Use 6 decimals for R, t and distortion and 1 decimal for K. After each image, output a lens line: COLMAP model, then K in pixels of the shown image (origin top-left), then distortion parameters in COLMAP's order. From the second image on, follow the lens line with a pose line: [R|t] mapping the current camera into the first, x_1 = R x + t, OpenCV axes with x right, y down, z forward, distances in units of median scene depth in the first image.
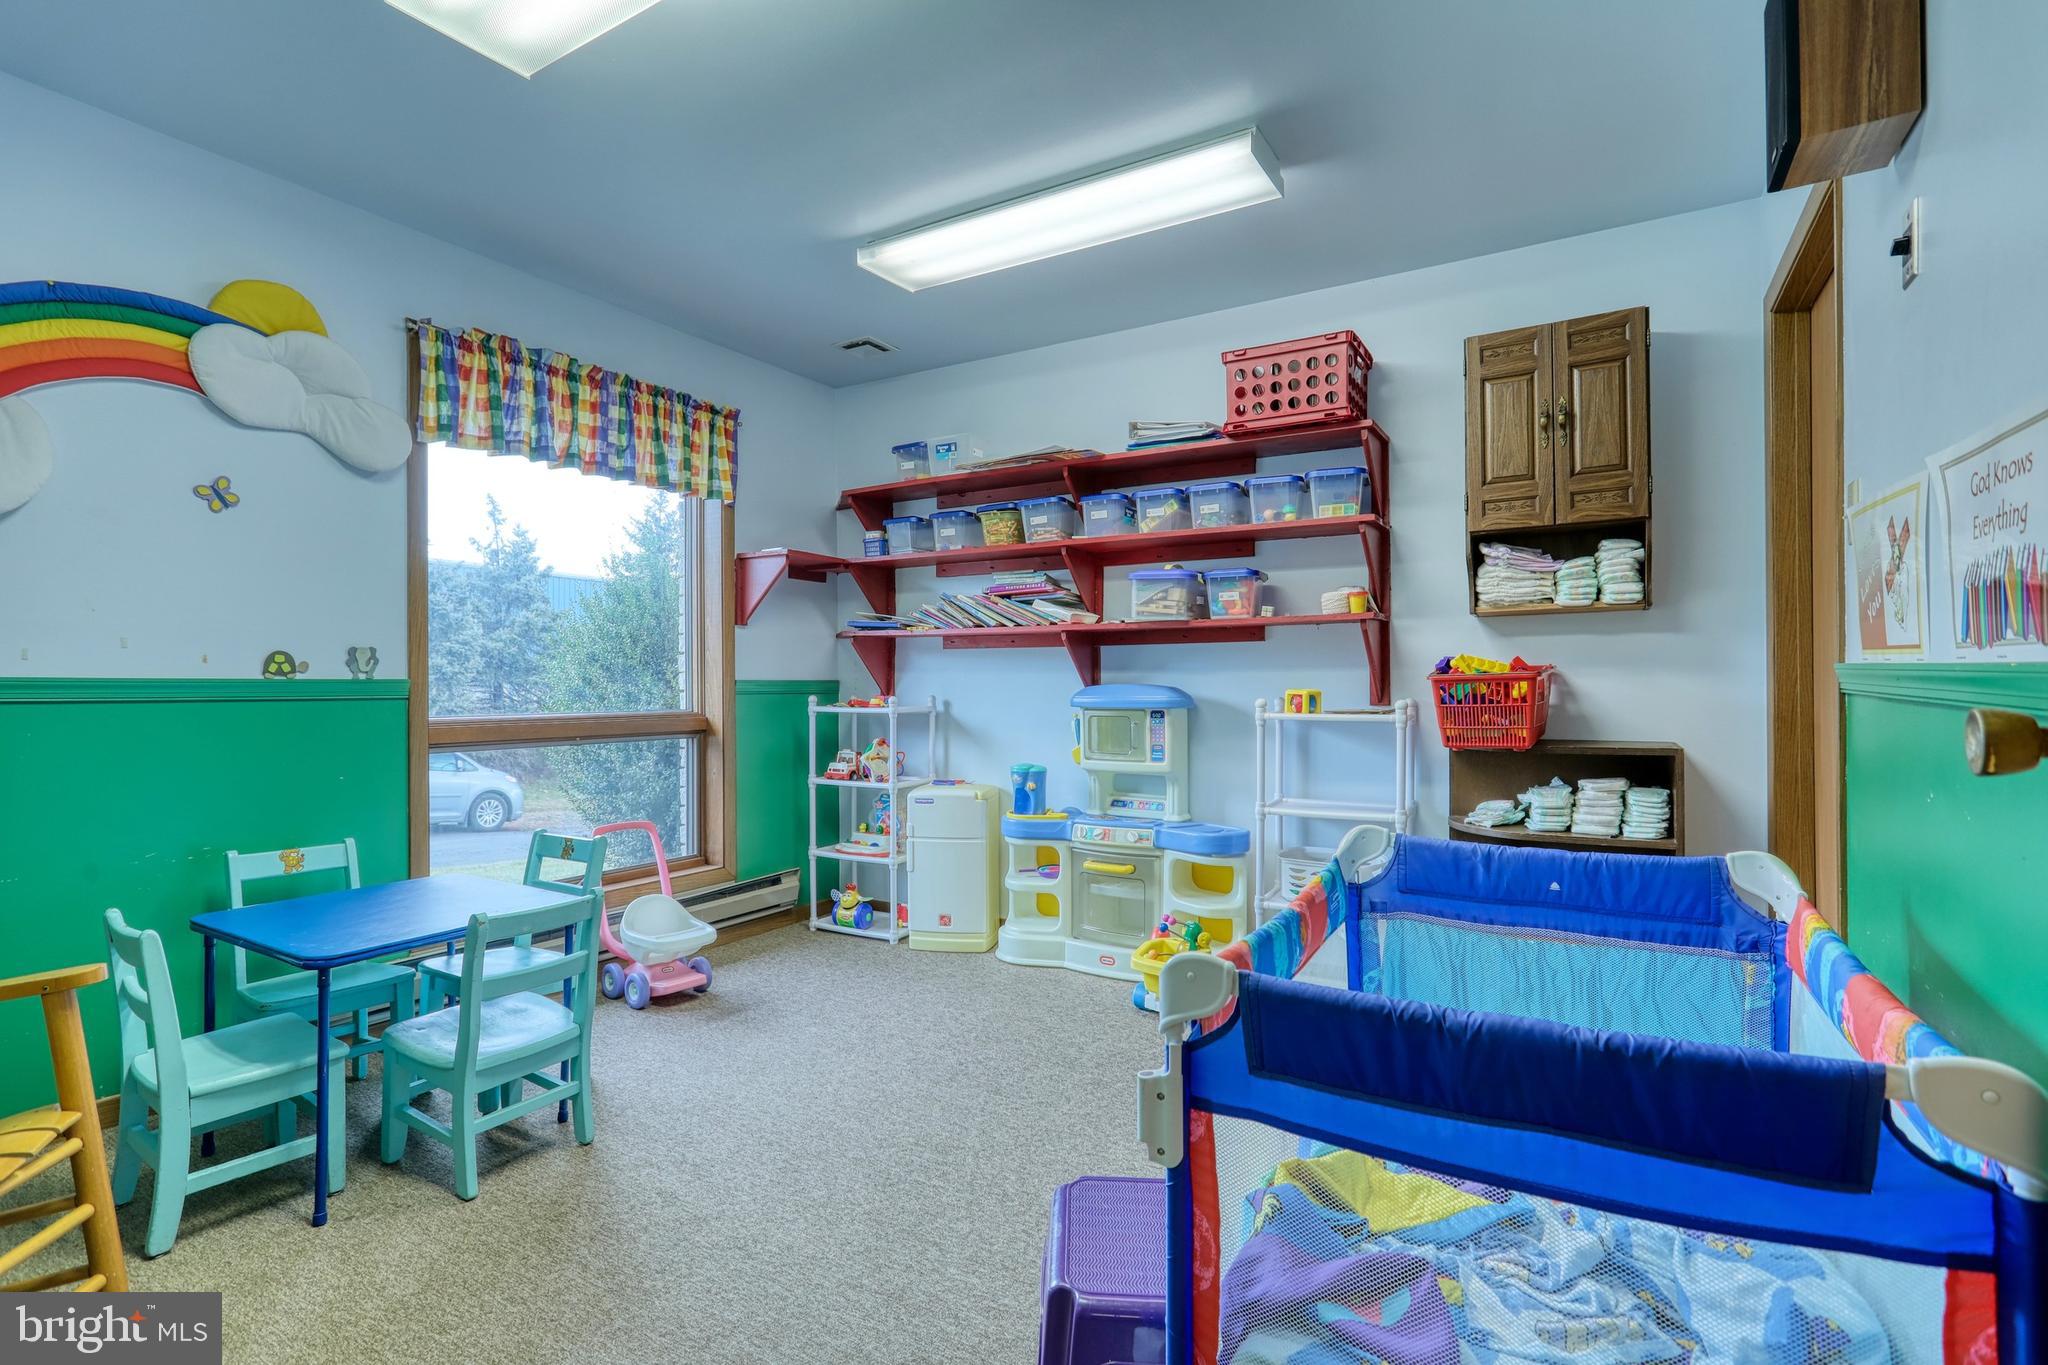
lens RADIAL K [[985.1, 0, 1016.3], [0, 985.1, 690.1], [0, 0, 1]] dist [0.001940, 0.000537]
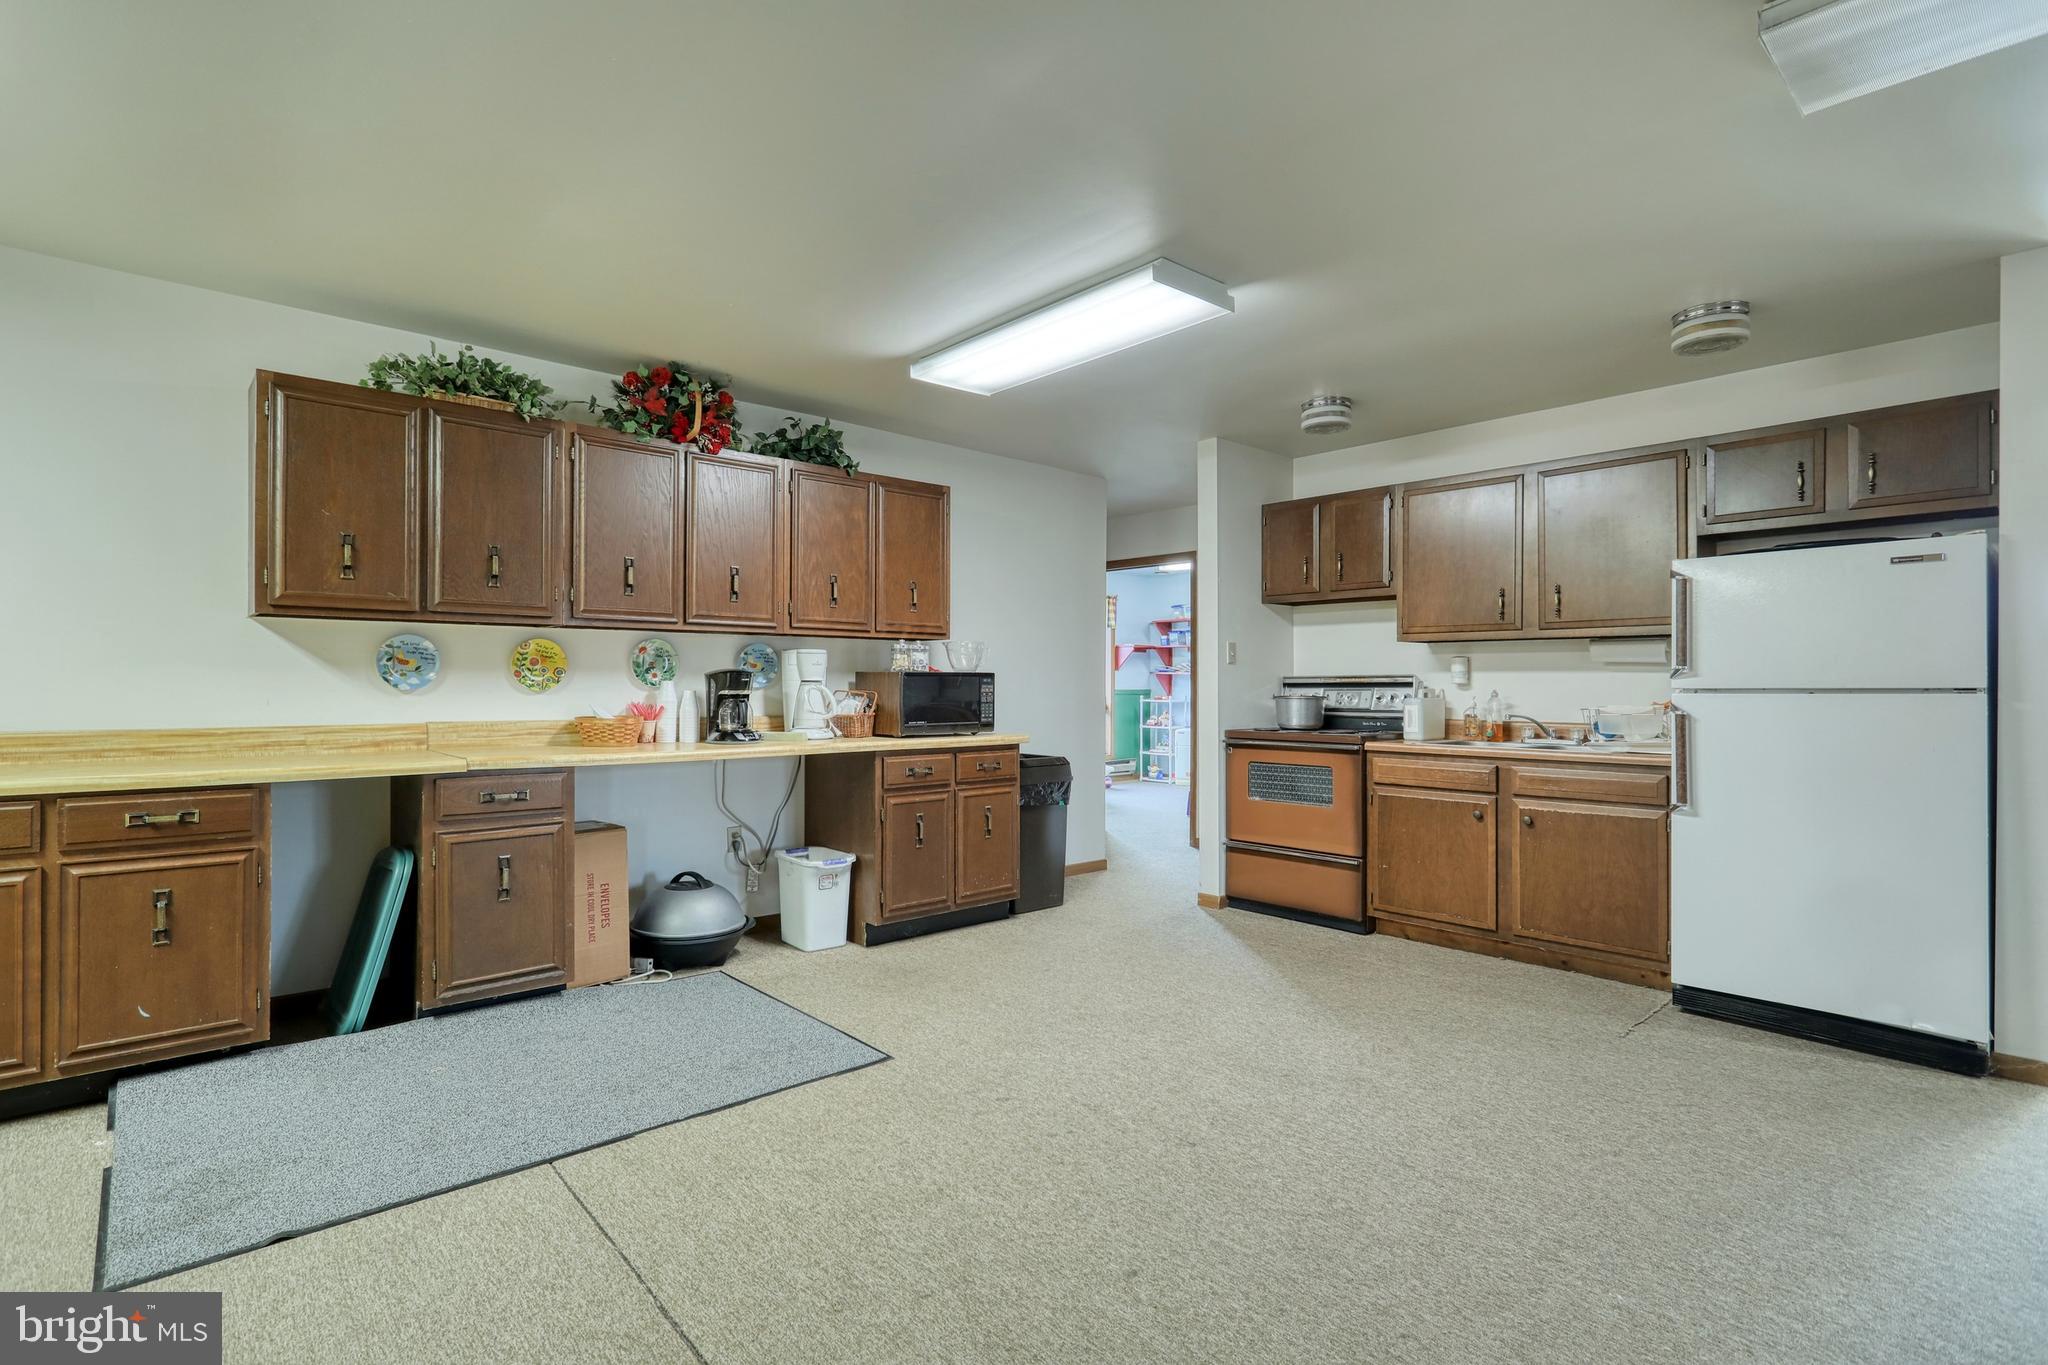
lens RADIAL K [[985.1, 0, 1019.4], [0, 985.1, 684.1], [0, 0, 1]] dist [0.001940, 0.000537]
pose [[0.954531, 0.009280, -0.297969, 0.287444], [-0.008010, 0.999953, 0.005486, -0.038848], [0.298005, -0.002850, 0.954560, -1.729253]]
